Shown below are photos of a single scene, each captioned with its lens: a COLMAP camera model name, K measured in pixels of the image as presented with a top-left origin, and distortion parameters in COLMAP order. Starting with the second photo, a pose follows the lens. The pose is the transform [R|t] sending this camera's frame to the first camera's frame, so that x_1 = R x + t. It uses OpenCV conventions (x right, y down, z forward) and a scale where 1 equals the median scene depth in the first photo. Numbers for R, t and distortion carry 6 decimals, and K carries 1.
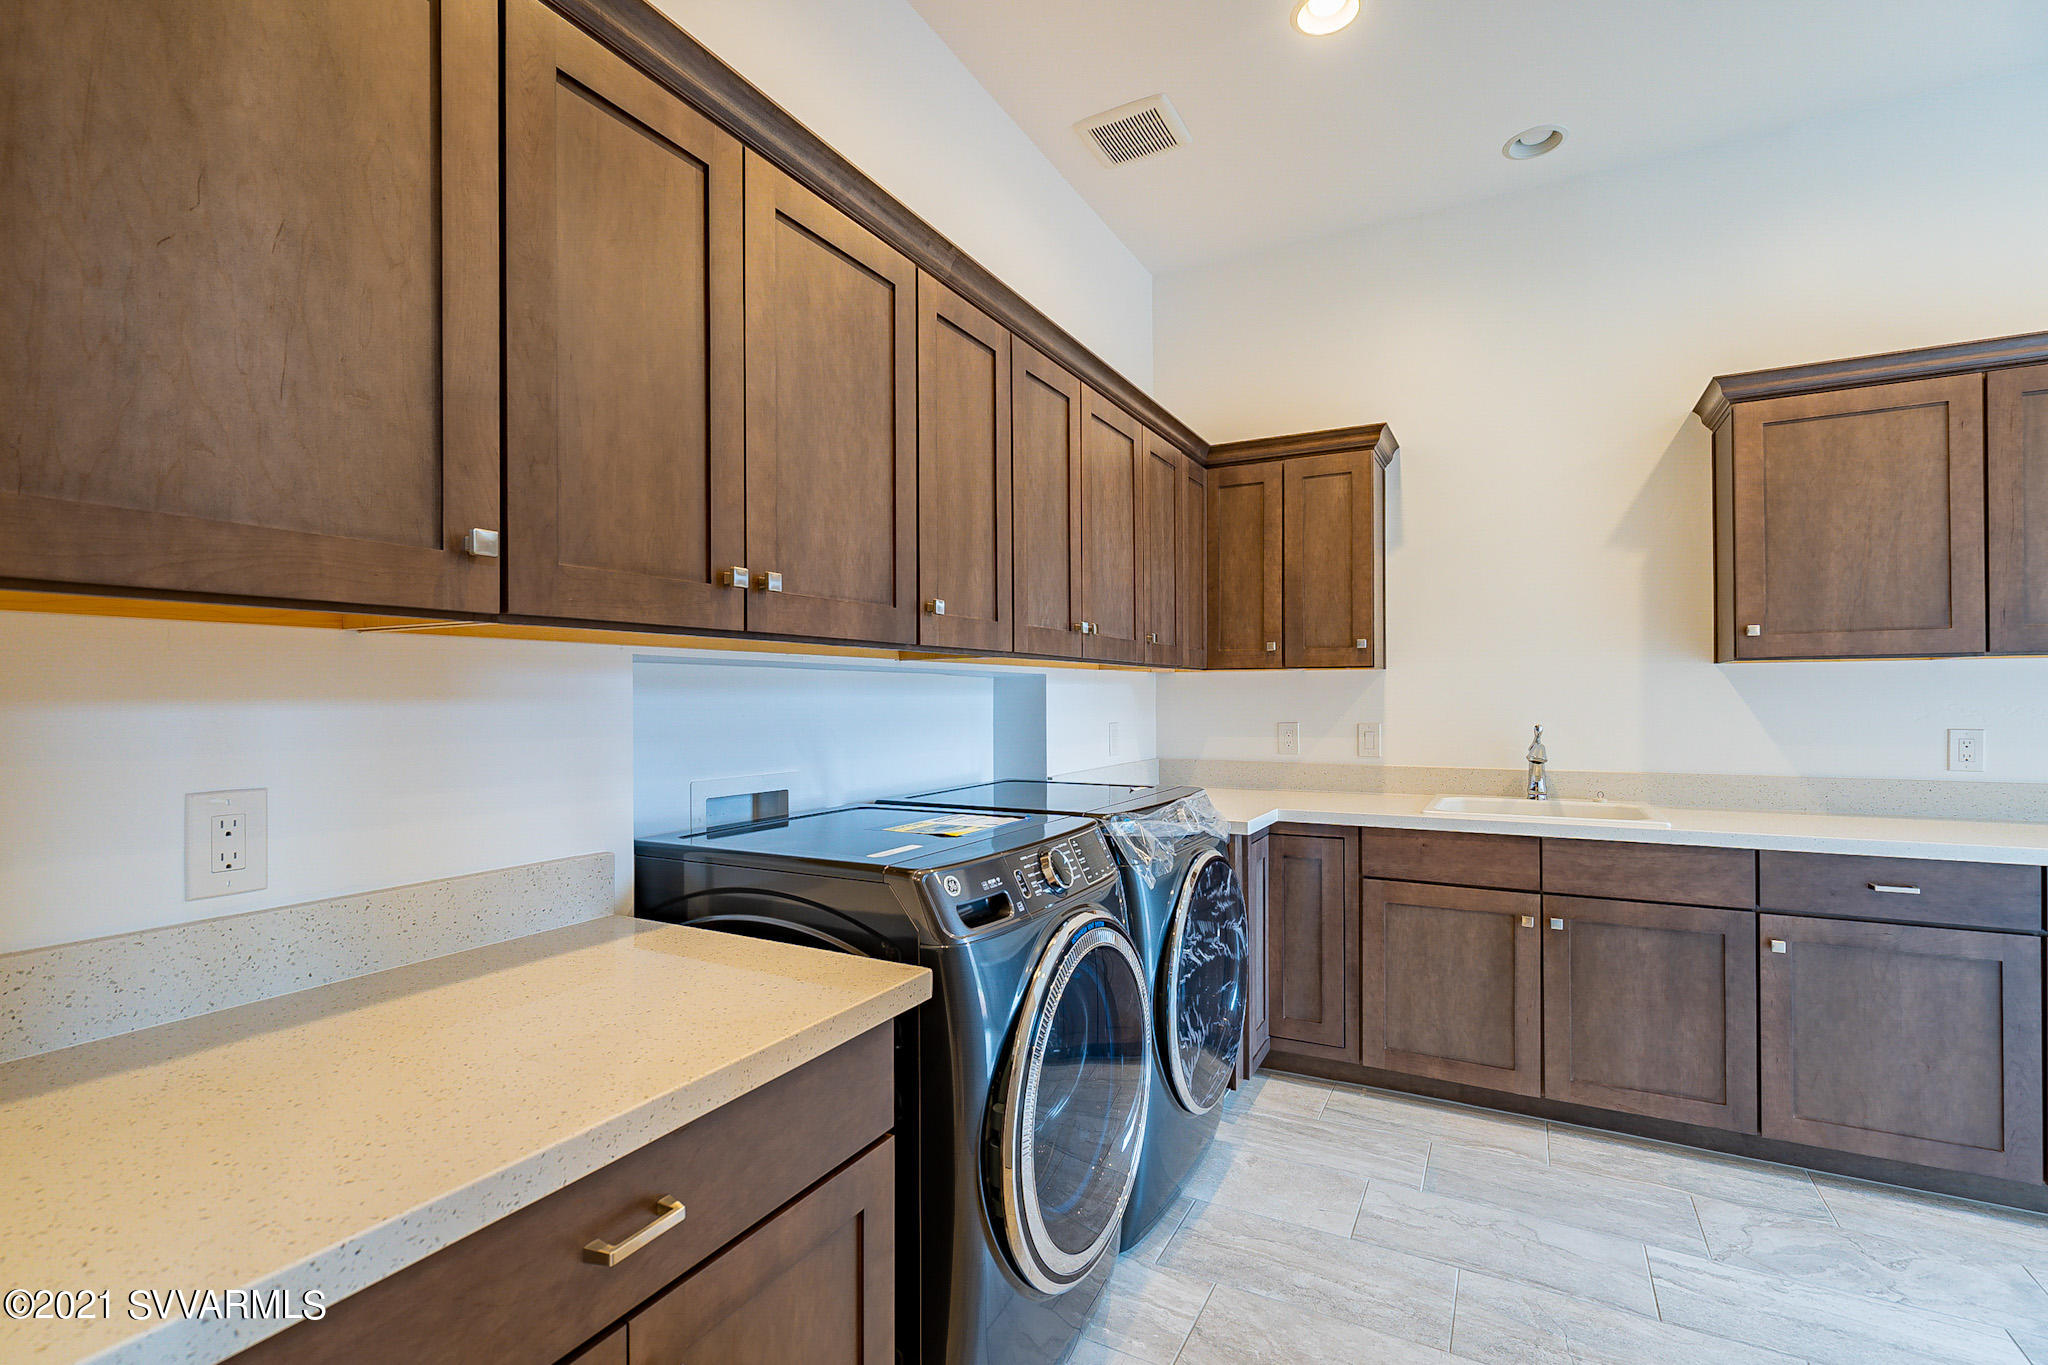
lens RADIAL K [[920.5, 0, 1015.0], [0, 920.5, 693.7], [0, 0, 1]] dist [-0.001331, -0.000690]
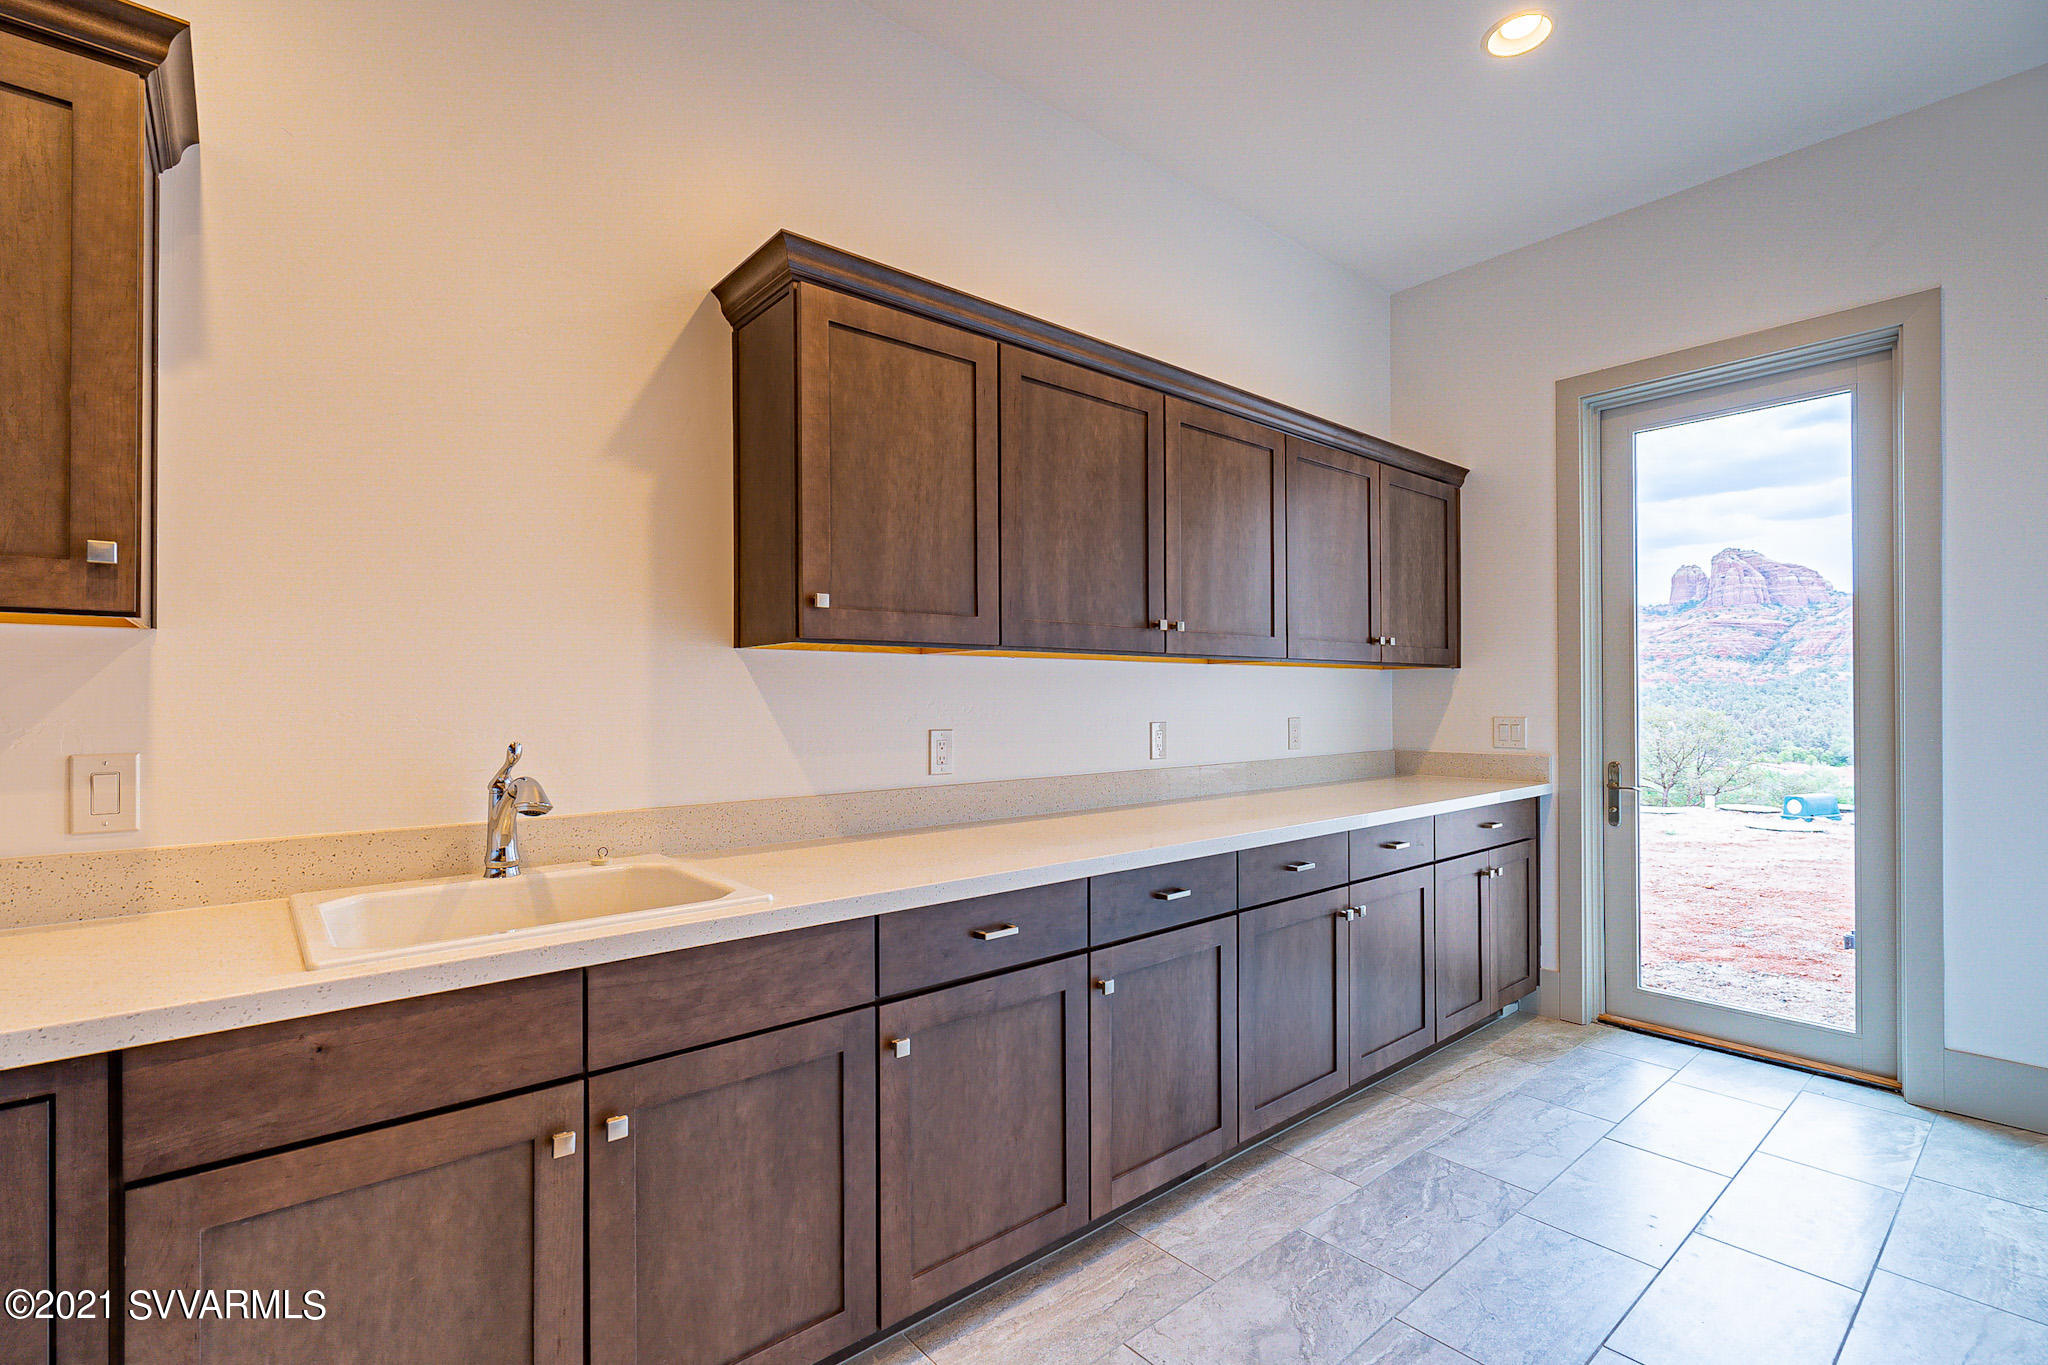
lens RADIAL K [[928.8, 0, 1016.6], [0, 928.8, 693.3], [0, 0, 1]] dist [-0.002346, 0.001089]
pose [[0.360650, 0.008308, 0.932664, 0.183697], [-0.000499, 0.999962, -0.008715, 0.010384], [-0.932701, 0.002677, 0.360640, 0.609019]]
